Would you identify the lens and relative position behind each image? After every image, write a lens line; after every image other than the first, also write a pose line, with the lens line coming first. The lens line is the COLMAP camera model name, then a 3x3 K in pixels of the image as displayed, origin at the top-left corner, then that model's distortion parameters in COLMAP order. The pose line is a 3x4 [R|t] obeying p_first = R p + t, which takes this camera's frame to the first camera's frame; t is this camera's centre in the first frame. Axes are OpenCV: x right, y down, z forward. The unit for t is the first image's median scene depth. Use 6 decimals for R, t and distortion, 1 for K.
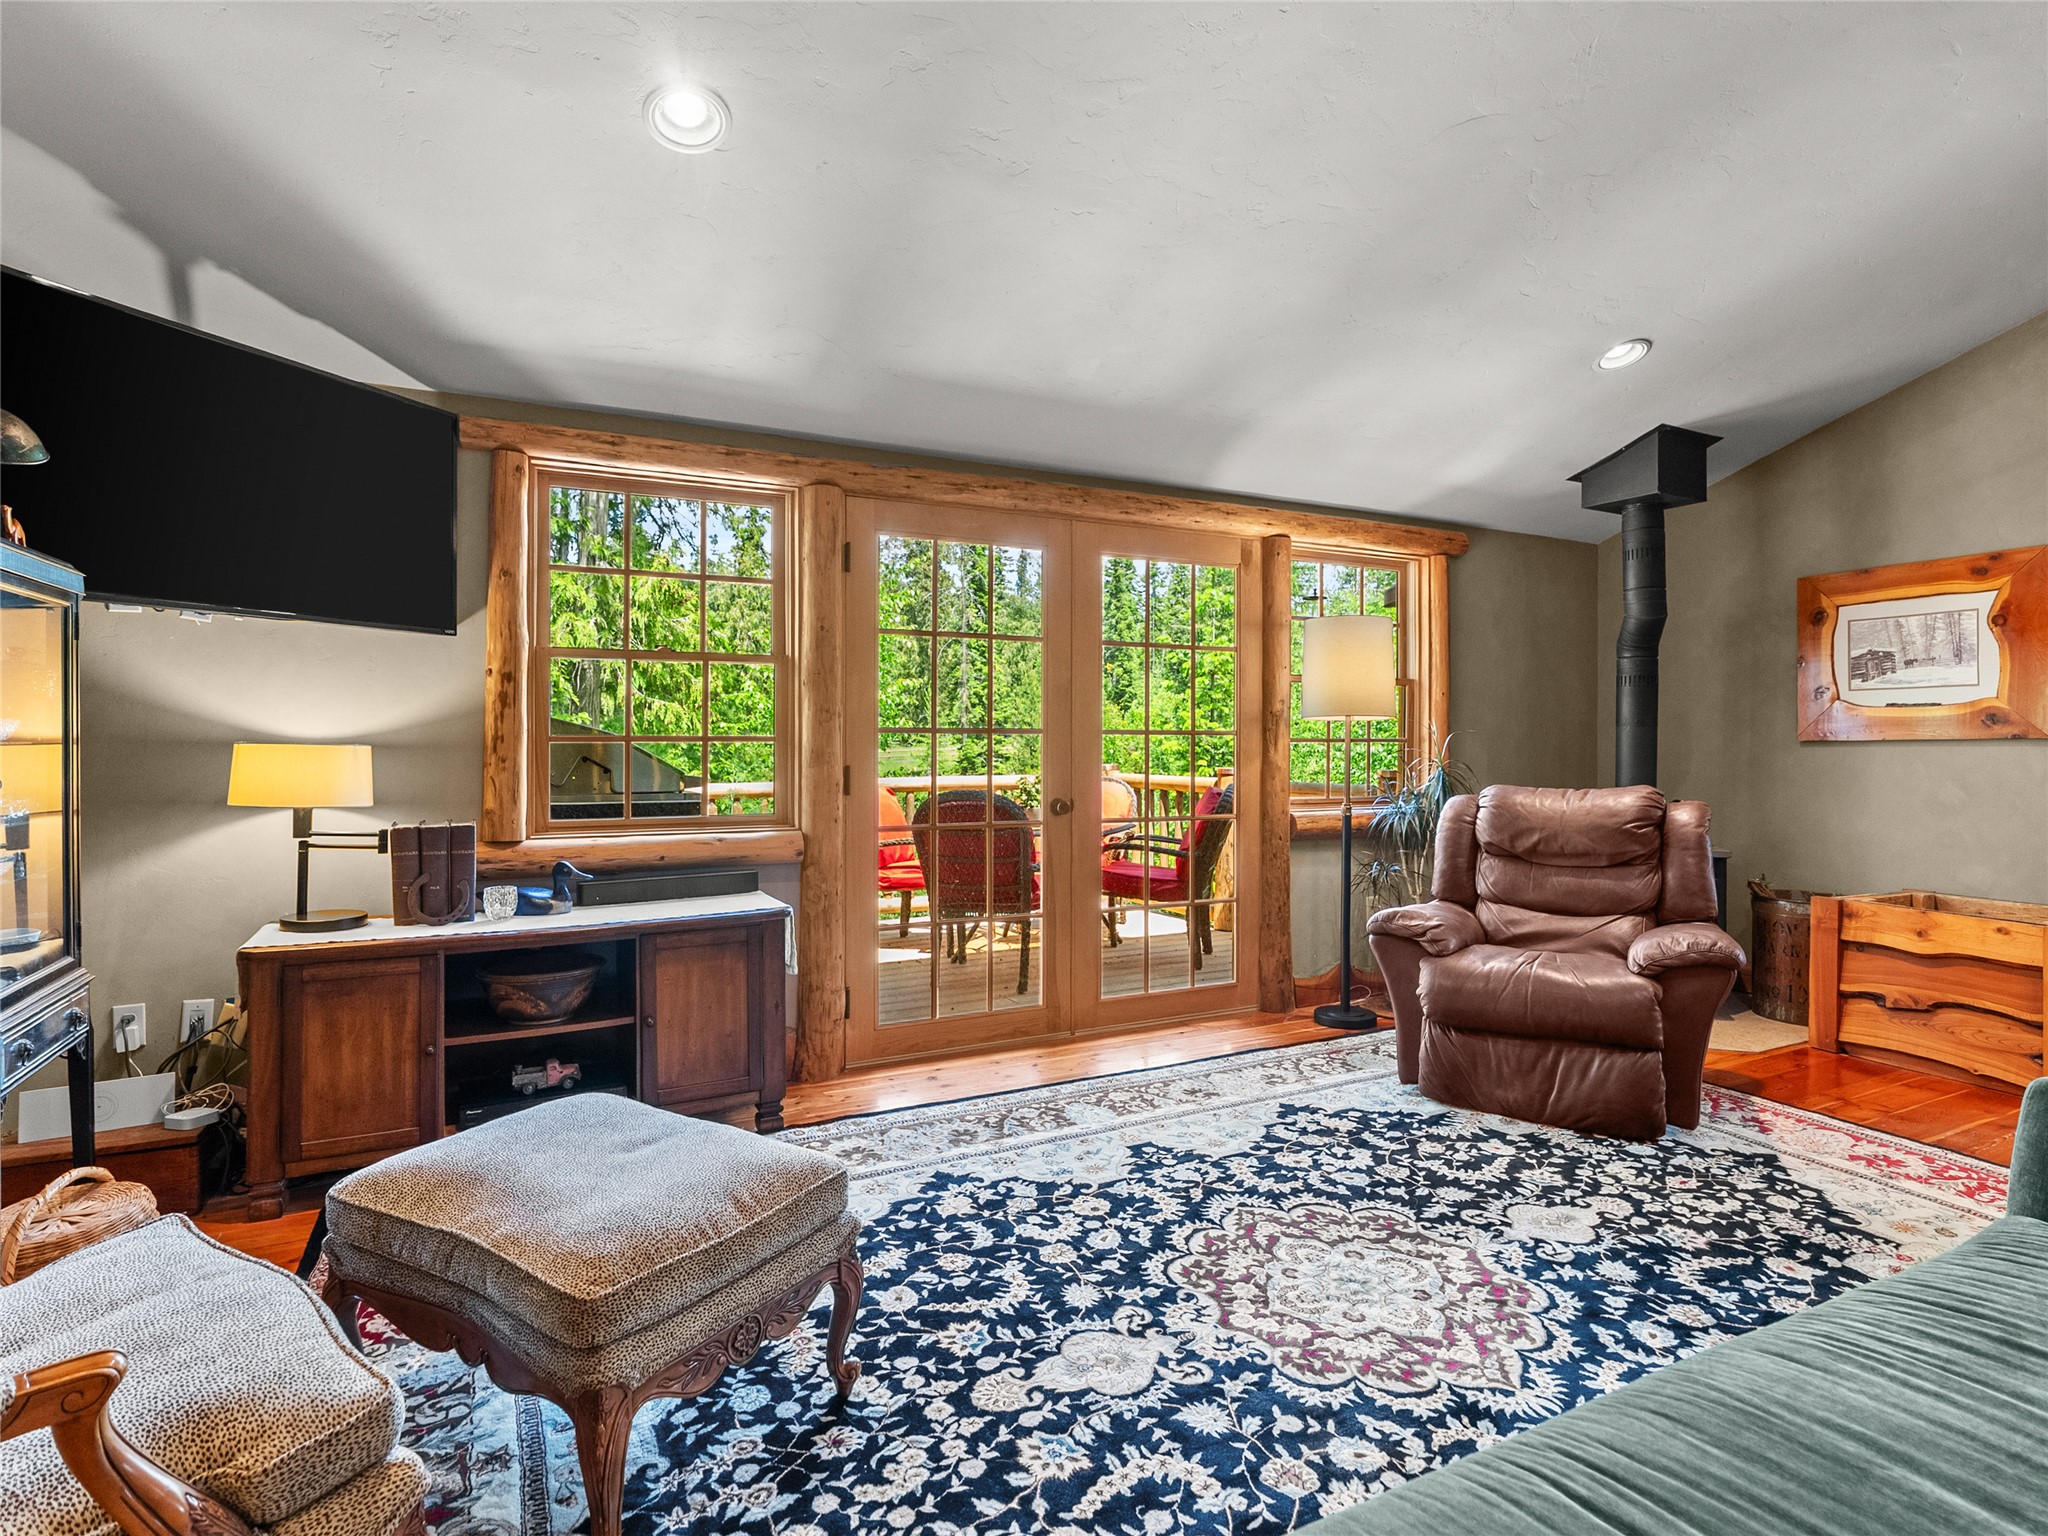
lens RADIAL K [[1067.5, 0, 1043.5], [0, 1067.5, 736.6], [0, 0, 1]] dist [-0.013769, 0.005290]
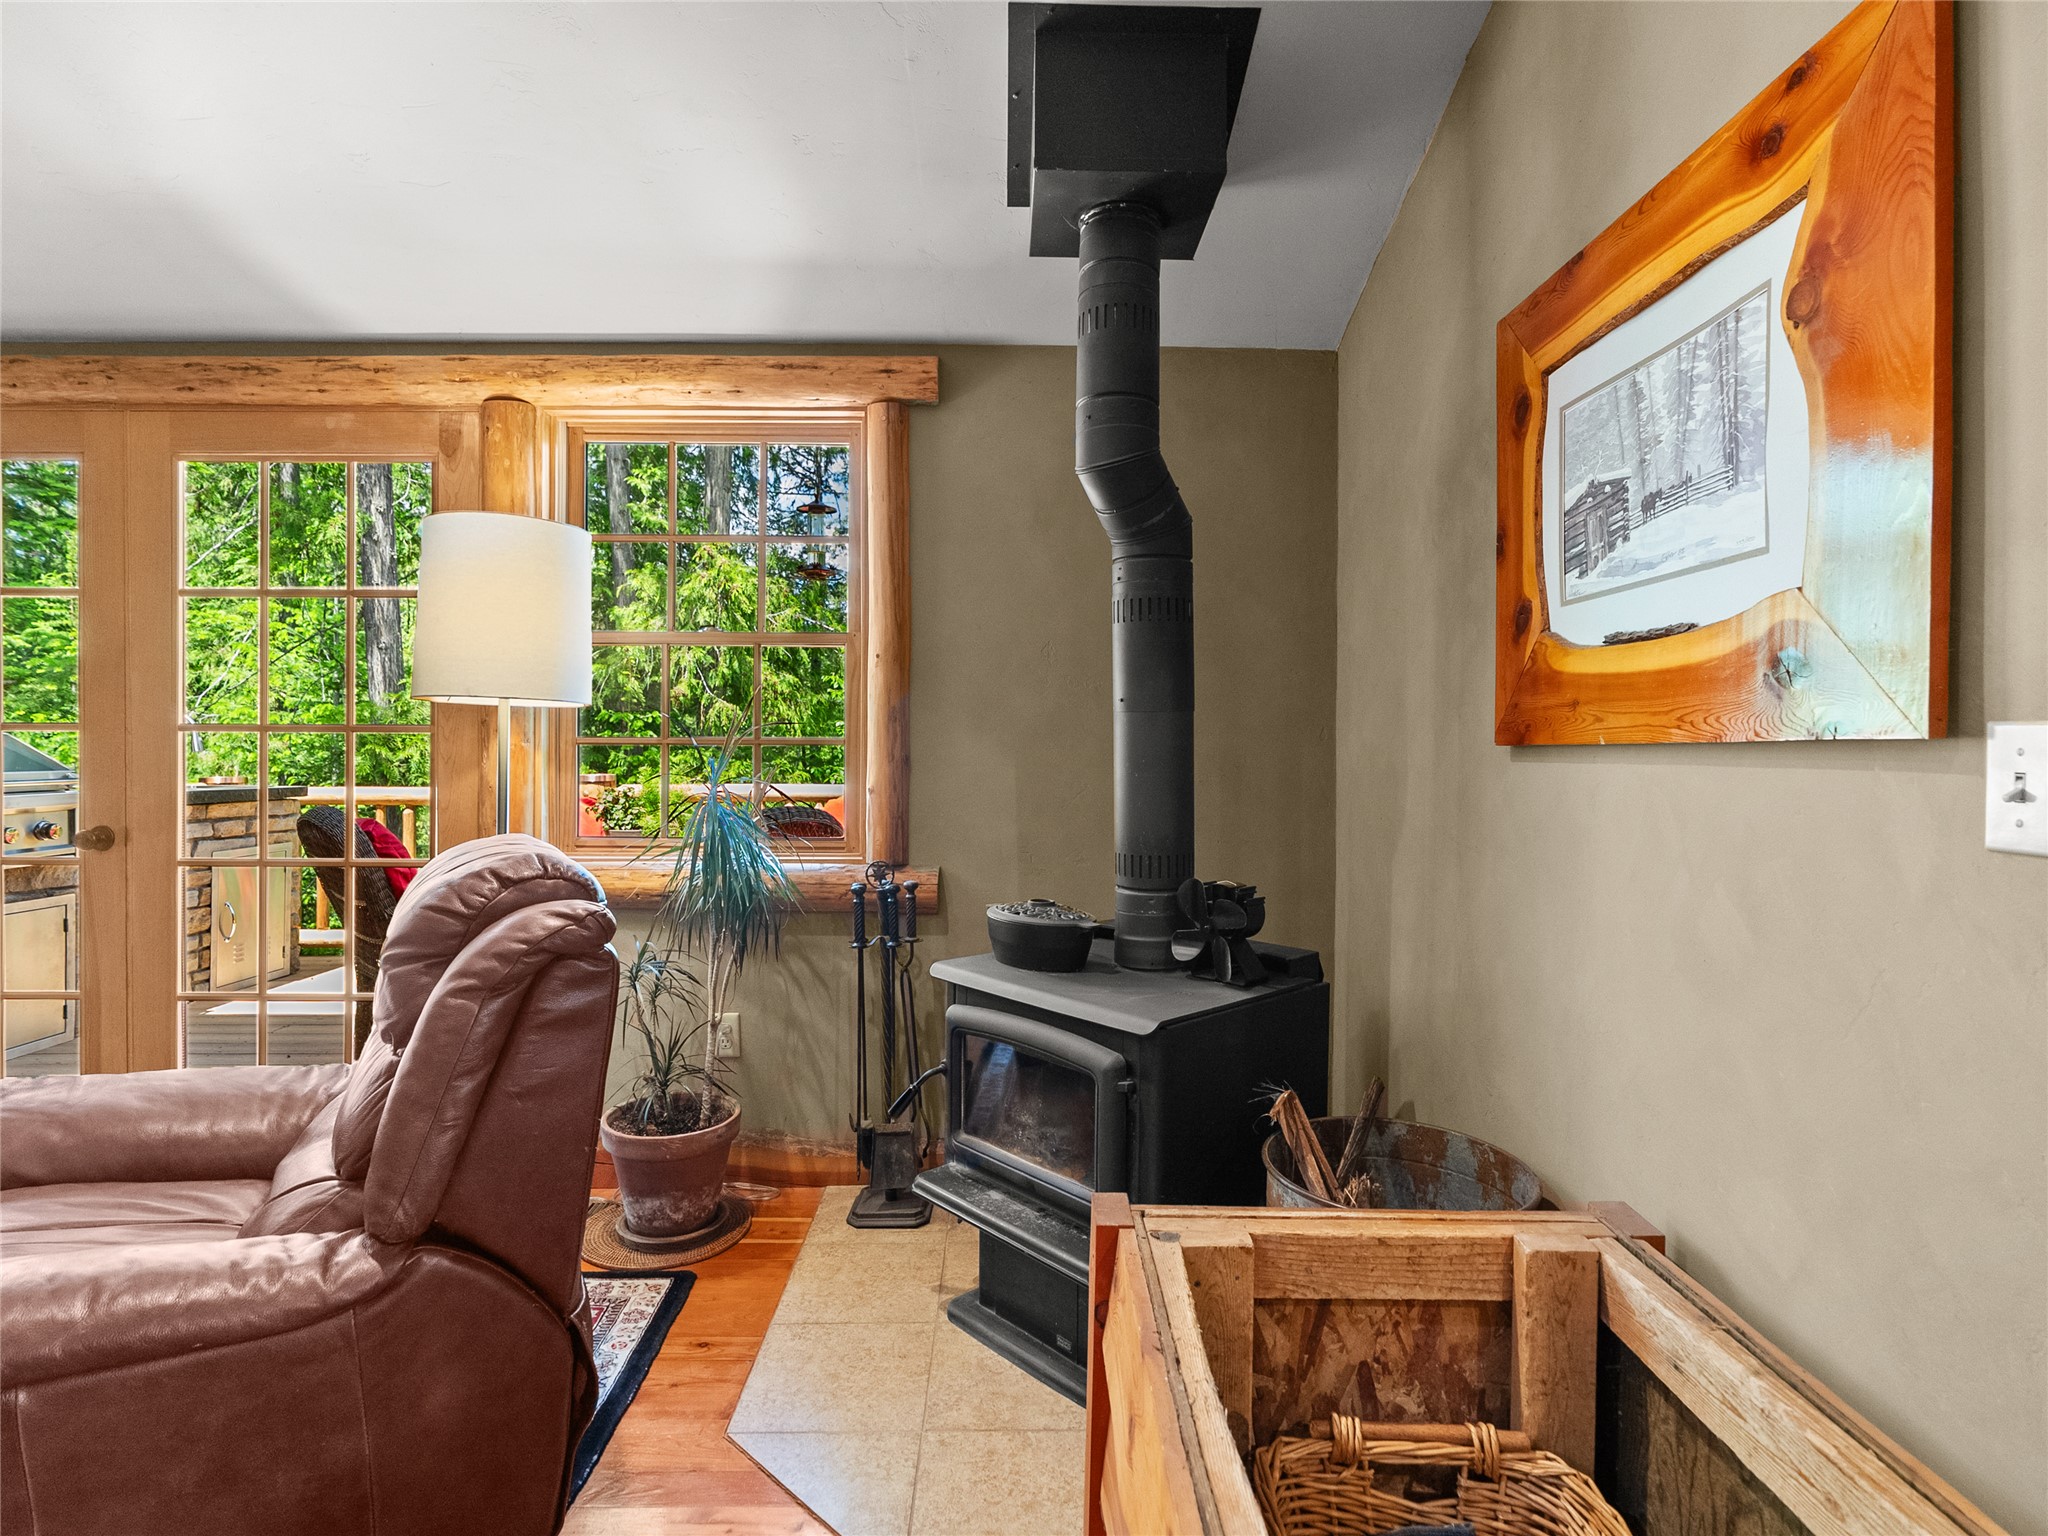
lens RADIAL K [[1067.5, 0, 1040.3], [0, 1067.5, 747.6], [0, 0, 1]] dist [-0.013769, 0.005290]
pose [[0.896484, 0.003717, -0.443061, 1.268145], [0.000382, 0.999958, 0.009162, 0.002831], [0.443077, -0.008383, 0.896444, 0.999514]]
